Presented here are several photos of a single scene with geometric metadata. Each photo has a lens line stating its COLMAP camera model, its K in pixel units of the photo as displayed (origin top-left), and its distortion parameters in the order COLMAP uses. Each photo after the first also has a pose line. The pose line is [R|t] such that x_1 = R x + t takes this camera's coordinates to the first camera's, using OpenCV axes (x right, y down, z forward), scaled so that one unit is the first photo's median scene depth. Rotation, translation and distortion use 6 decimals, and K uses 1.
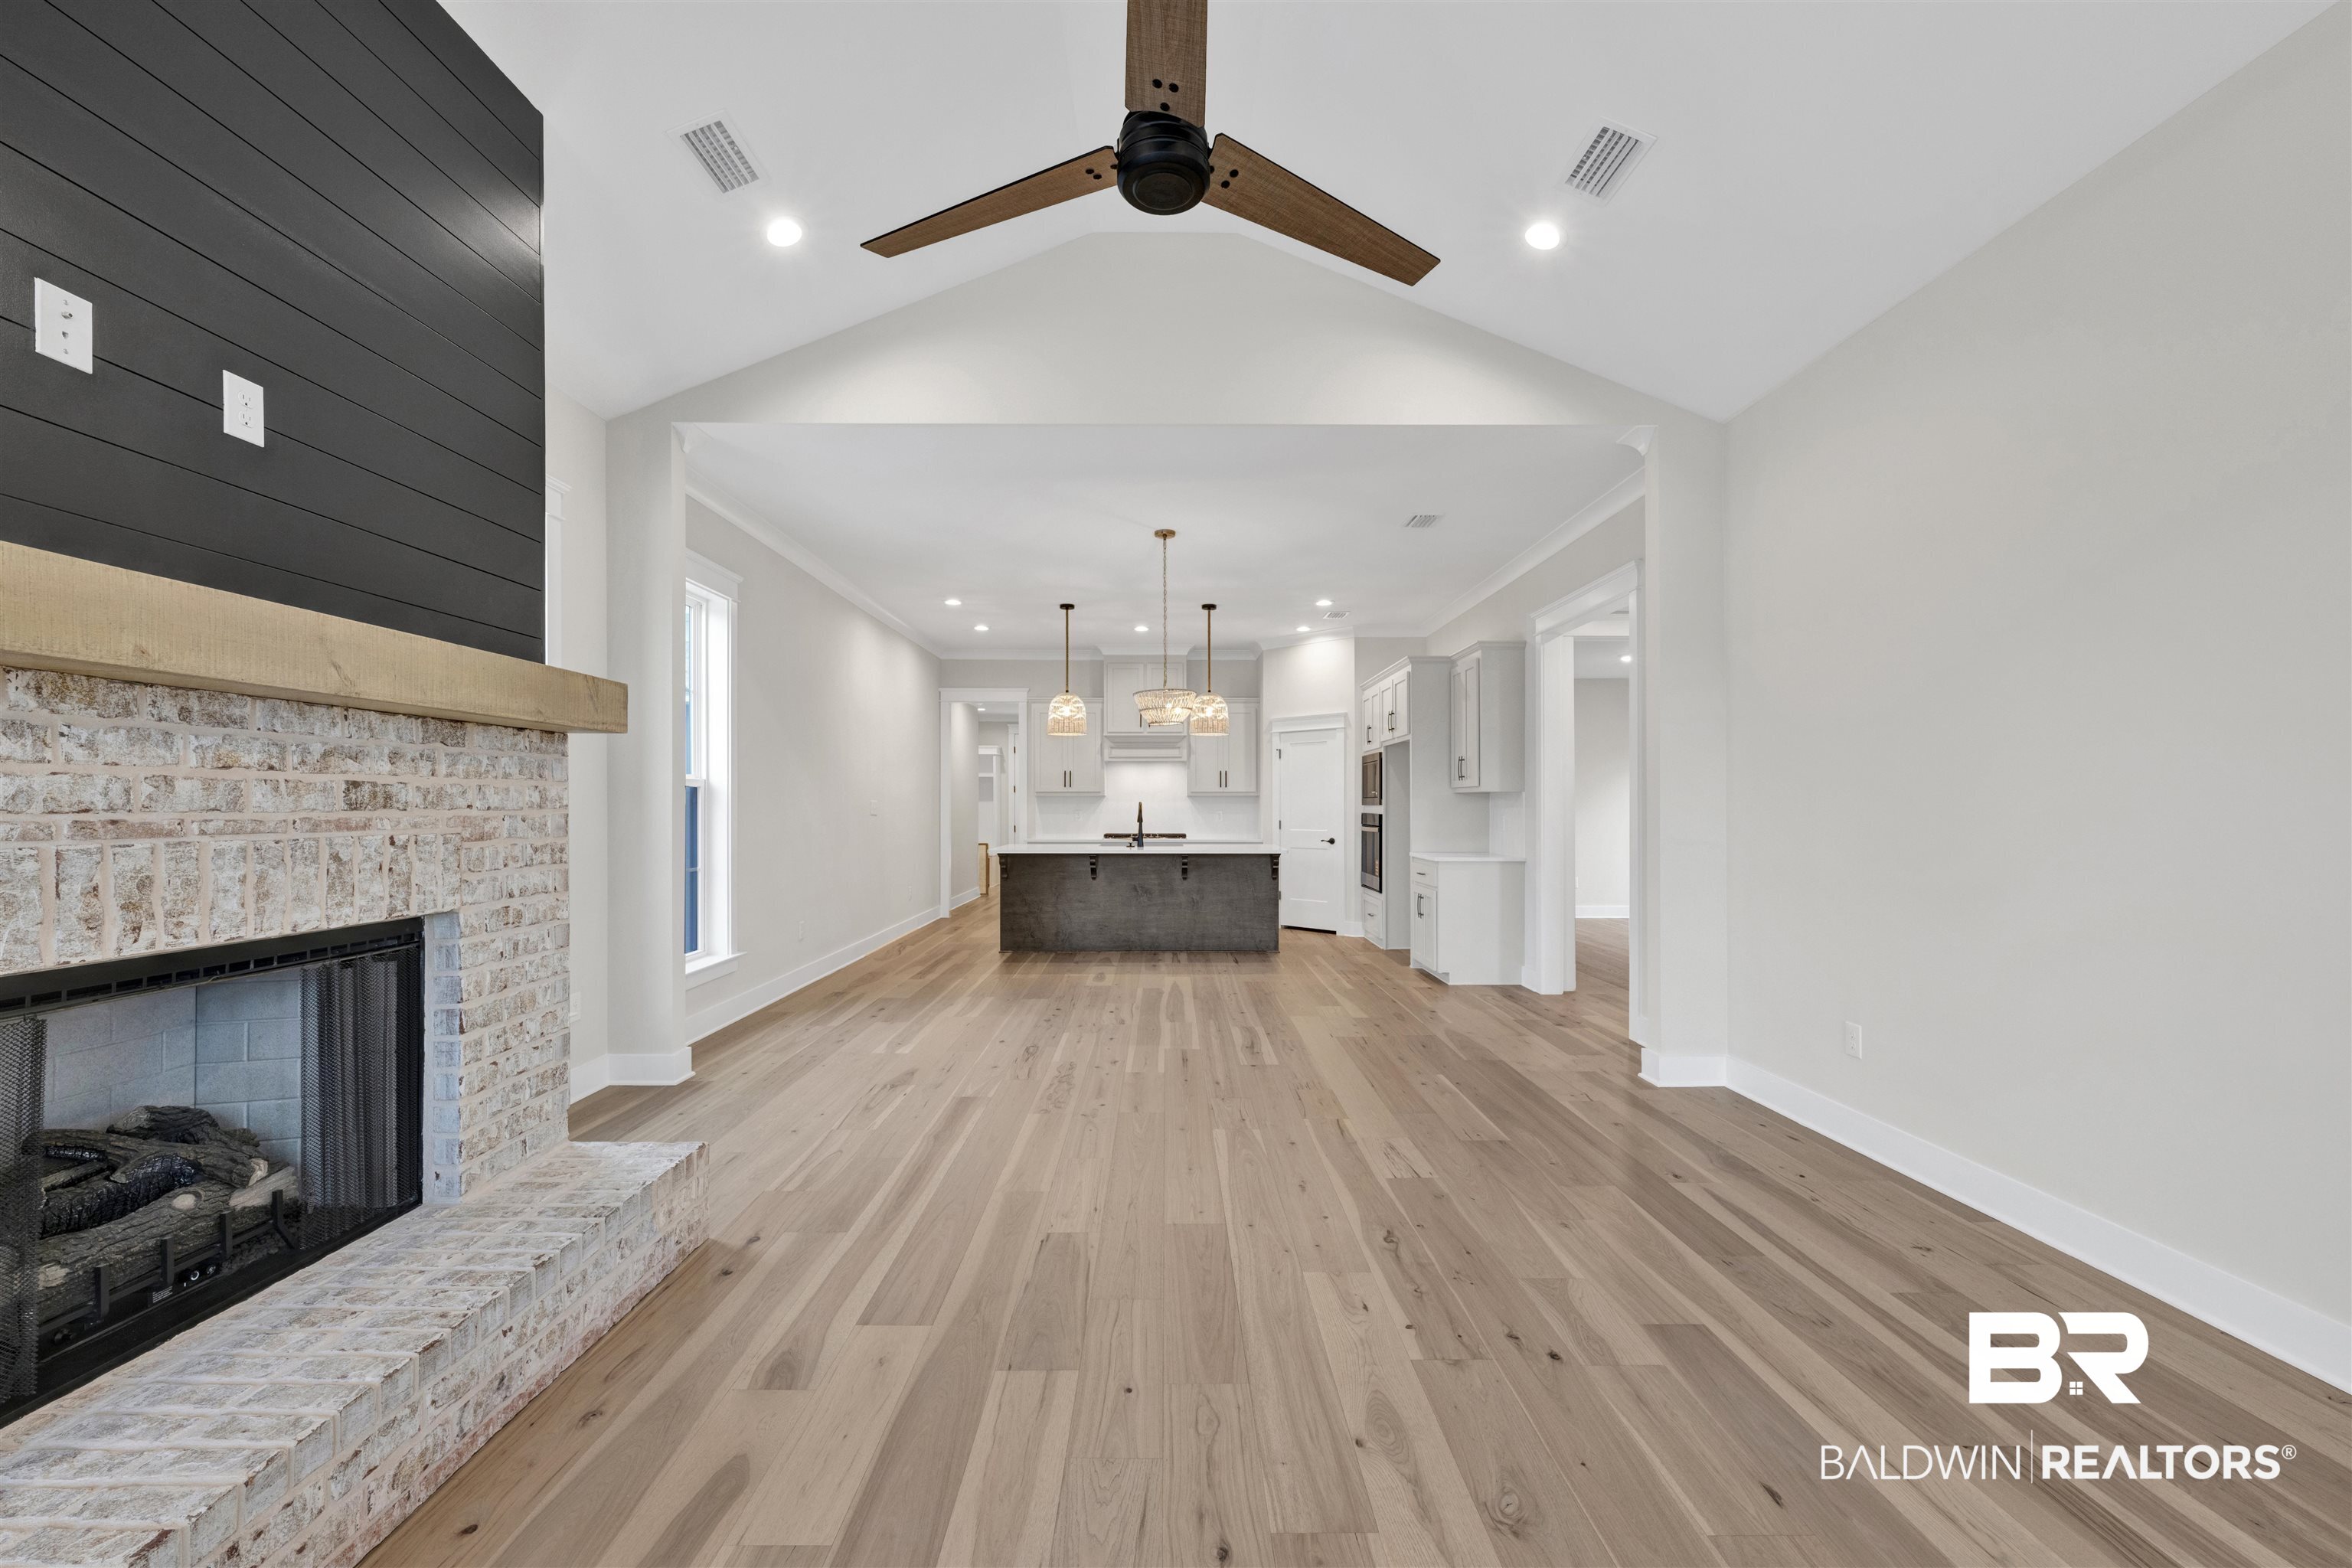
lens RADIAL K [[948.1, 0, 1176.2], [0, 948.1, 795.7], [0, 0, 1]] dist [-0.003638, 0.000800]
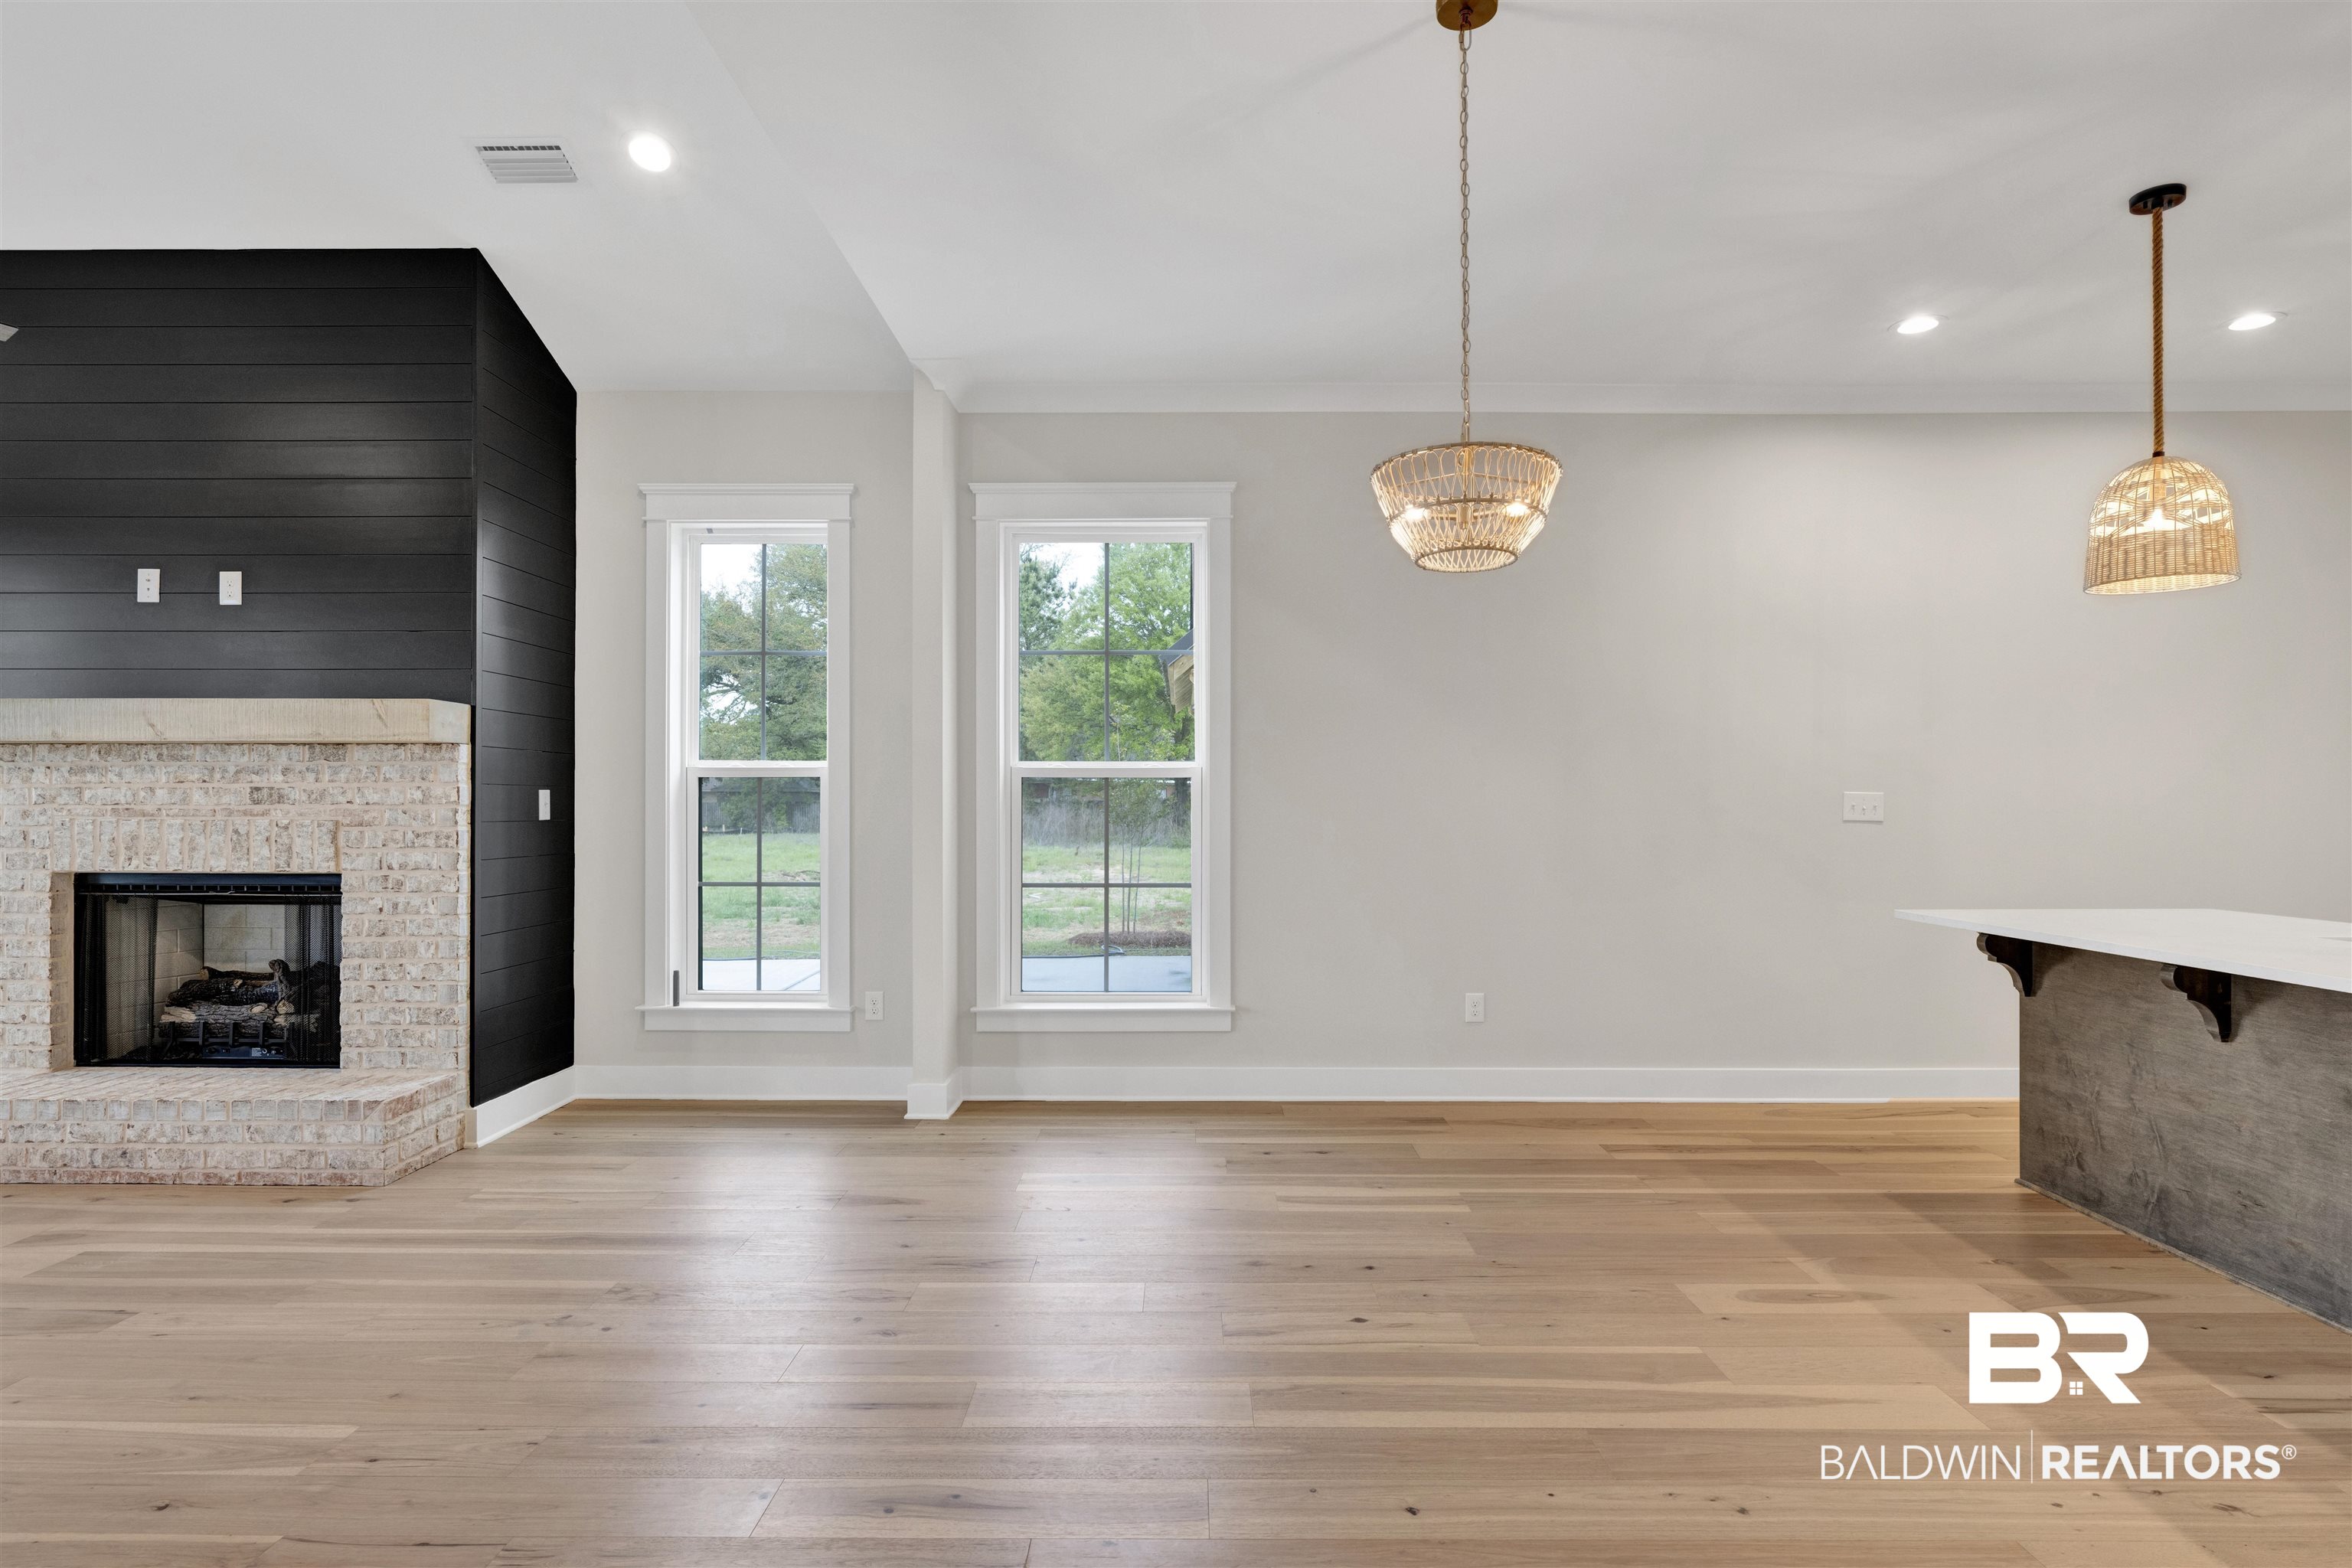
lens RADIAL K [[1238.7, 0, 1174.6], [0, 1238.7, 798.3], [0, 0, 1]] dist [0.003865, -0.001952]
pose [[-0.022933, -0.002396, -0.999734, 1.064659], [0.011002, 0.999936, -0.002649, 0.023244], [0.999676, -0.011060, -0.022906, 2.197498]]
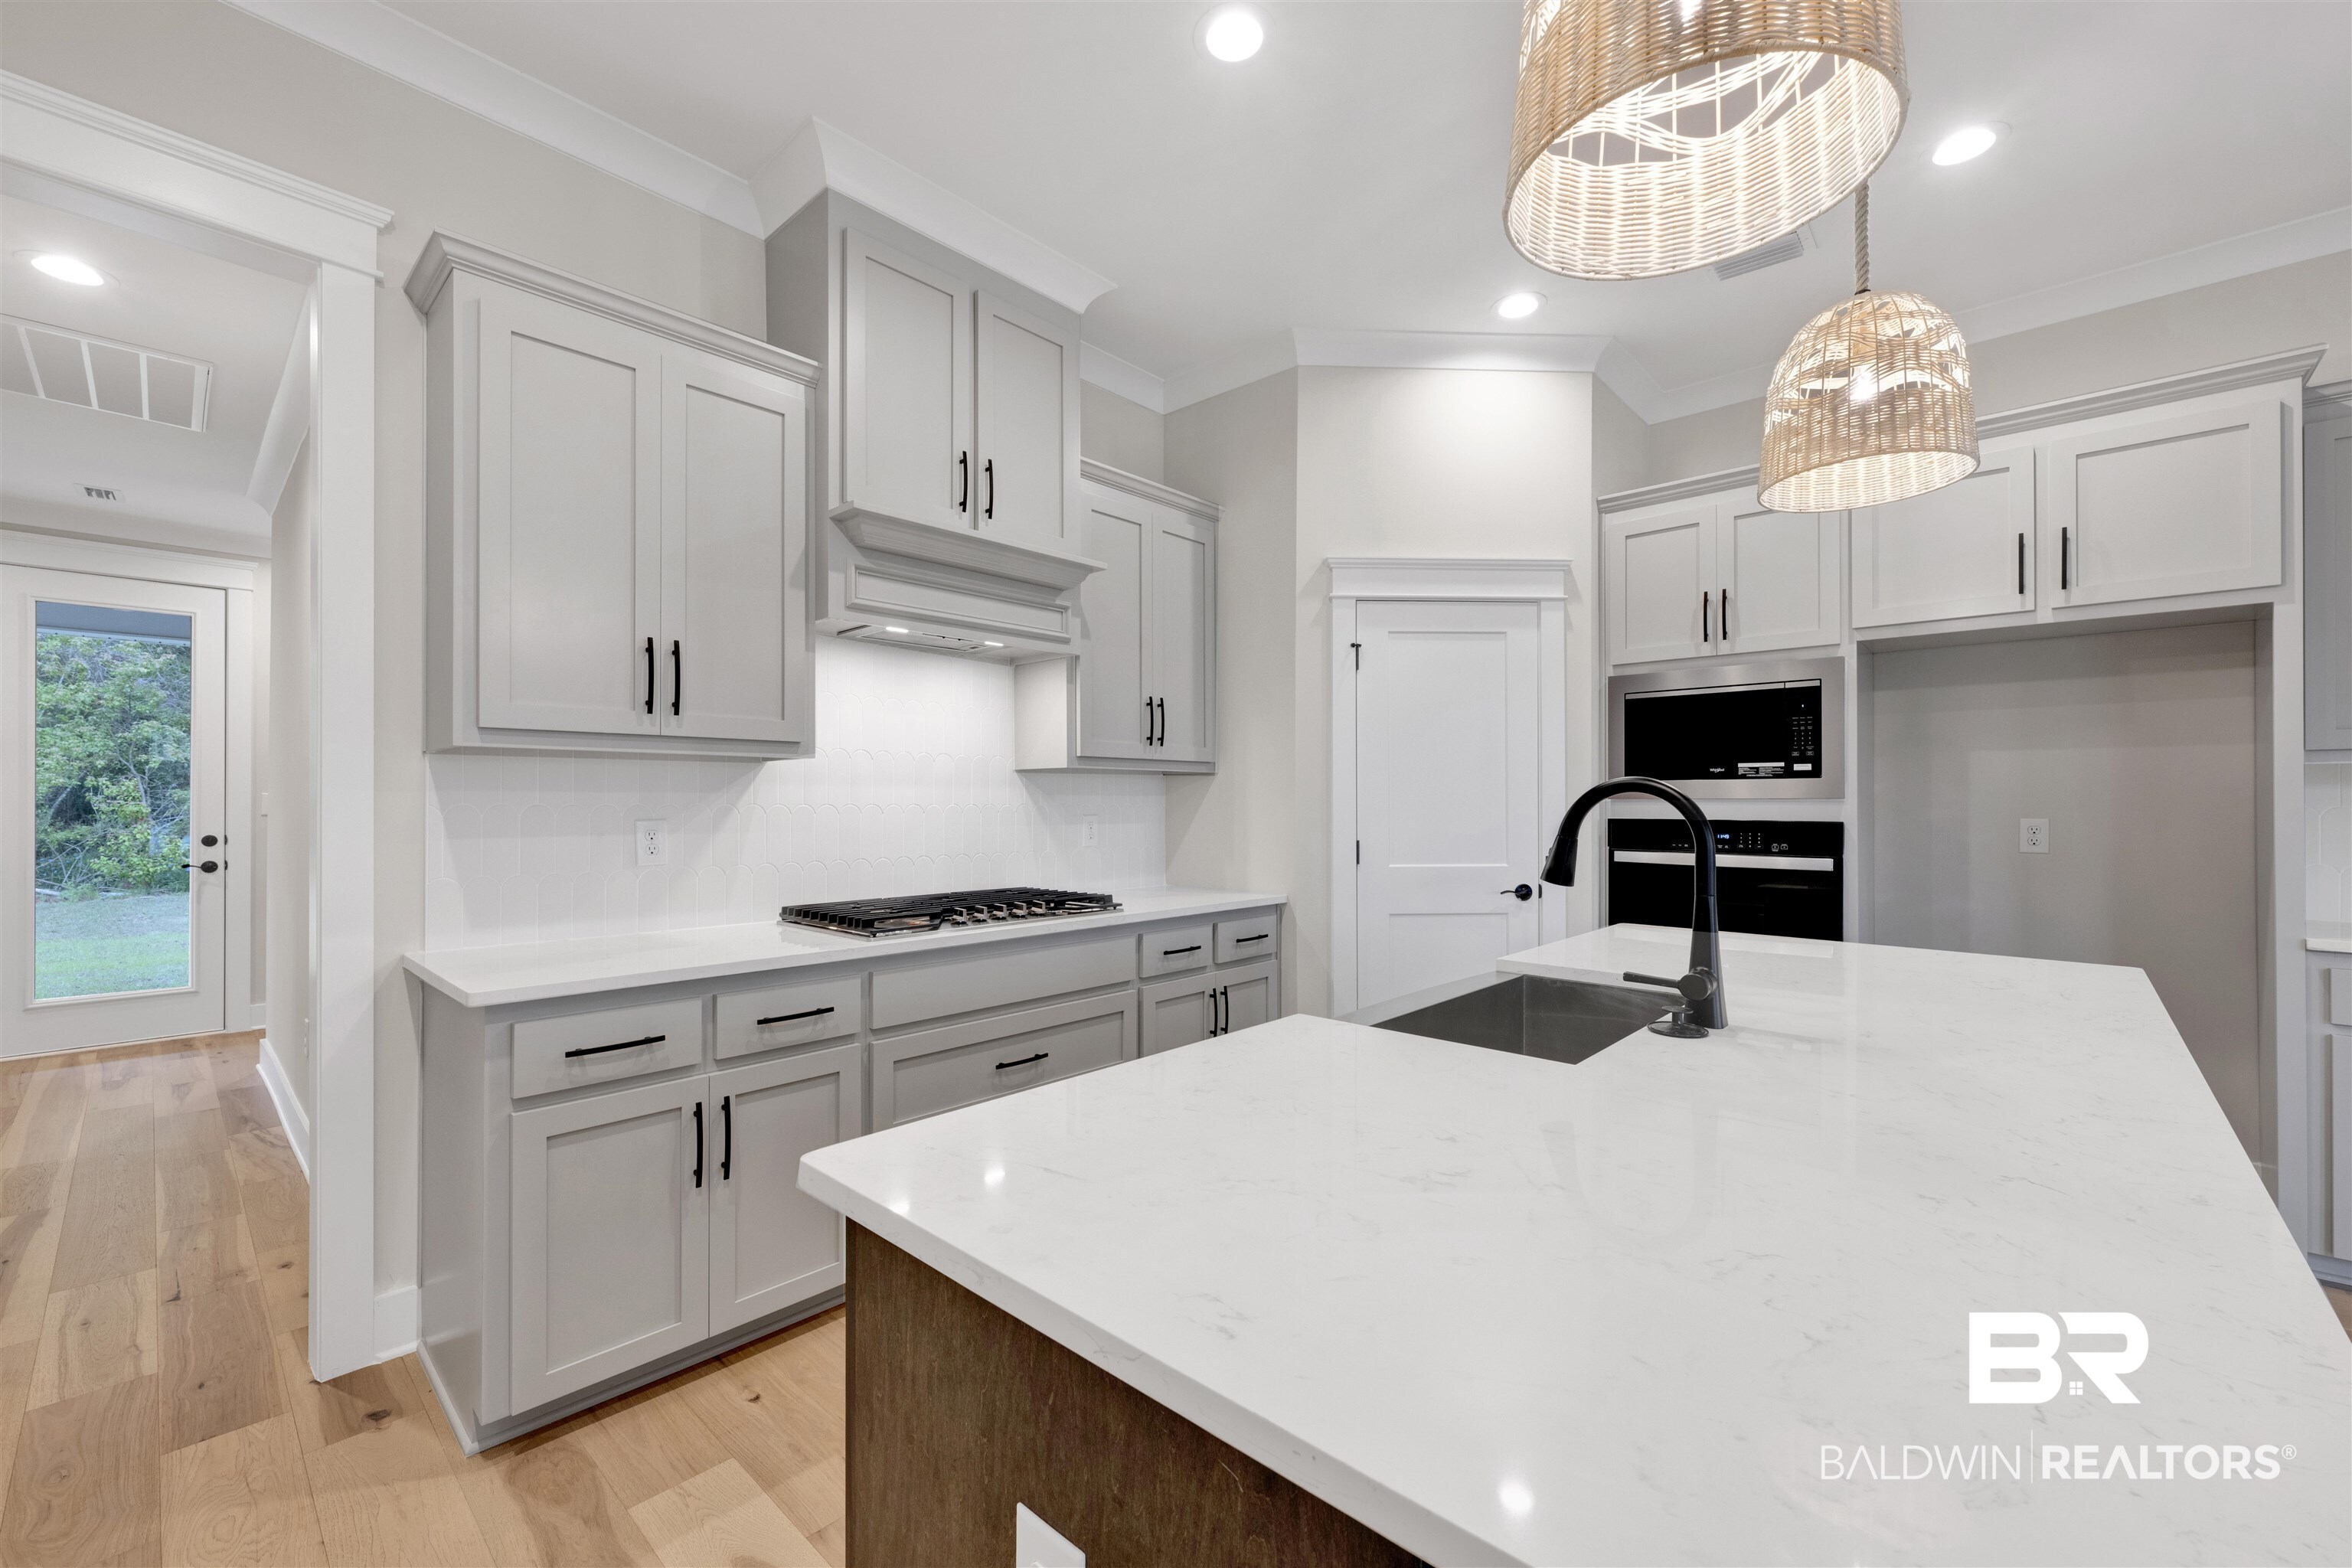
lens RADIAL K [[948.1, 0, 1182.4], [0, 948.1, 799.4], [0, 0, 1]] dist [-0.003638, 0.000800]
pose [[0.688611, 0.003323, 0.725123, -0.794433], [-0.008706, 0.999955, 0.003685, 0.038035], [-0.725078, -0.008850, 0.688610, 3.176110]]
